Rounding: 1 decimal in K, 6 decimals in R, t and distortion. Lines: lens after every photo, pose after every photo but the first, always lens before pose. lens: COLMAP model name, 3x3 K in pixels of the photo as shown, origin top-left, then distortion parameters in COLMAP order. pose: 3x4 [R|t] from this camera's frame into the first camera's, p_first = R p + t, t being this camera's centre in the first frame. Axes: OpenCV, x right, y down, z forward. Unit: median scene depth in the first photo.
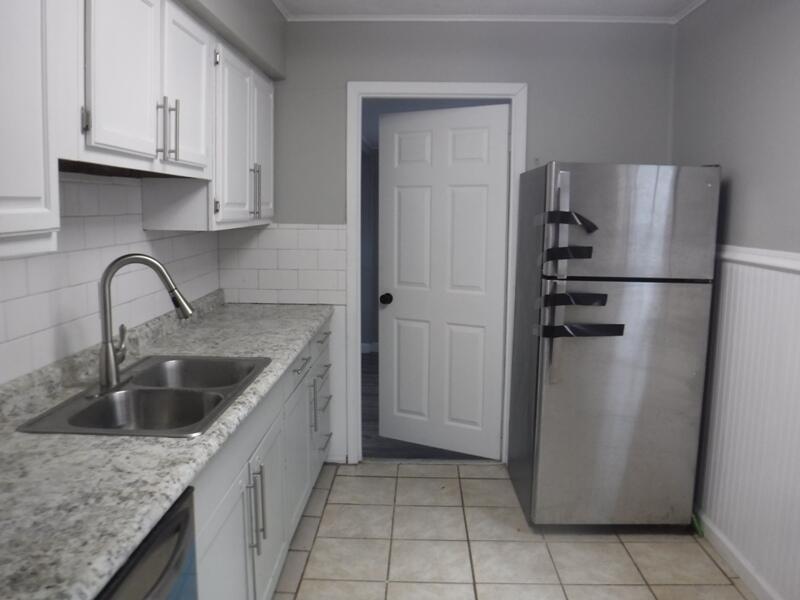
lens RADIAL K [[639.3, 0, 400.2], [0, 639.3, 299.3], [0, 0, 1]] dist [-0.009437, -0.002356]
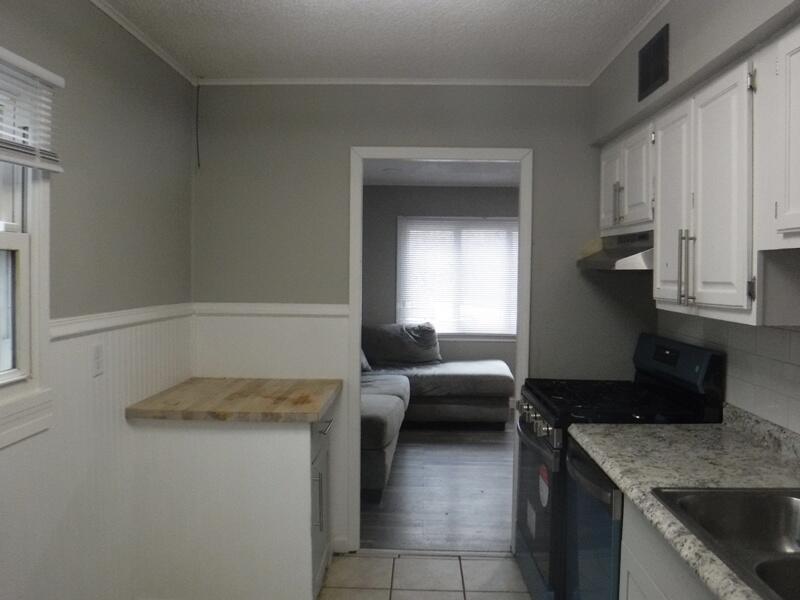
lens RADIAL K [[639.3, 0, 400.3], [0, 639.3, 298.0], [0, 0, 1]] dist [-0.009437, -0.002356]
pose [[-0.999995, -0.002405, 0.002264, 0.135930], [-0.001958, 0.983672, 0.179960, -0.352439], [-0.002659, 0.179954, -0.983671, 2.234895]]
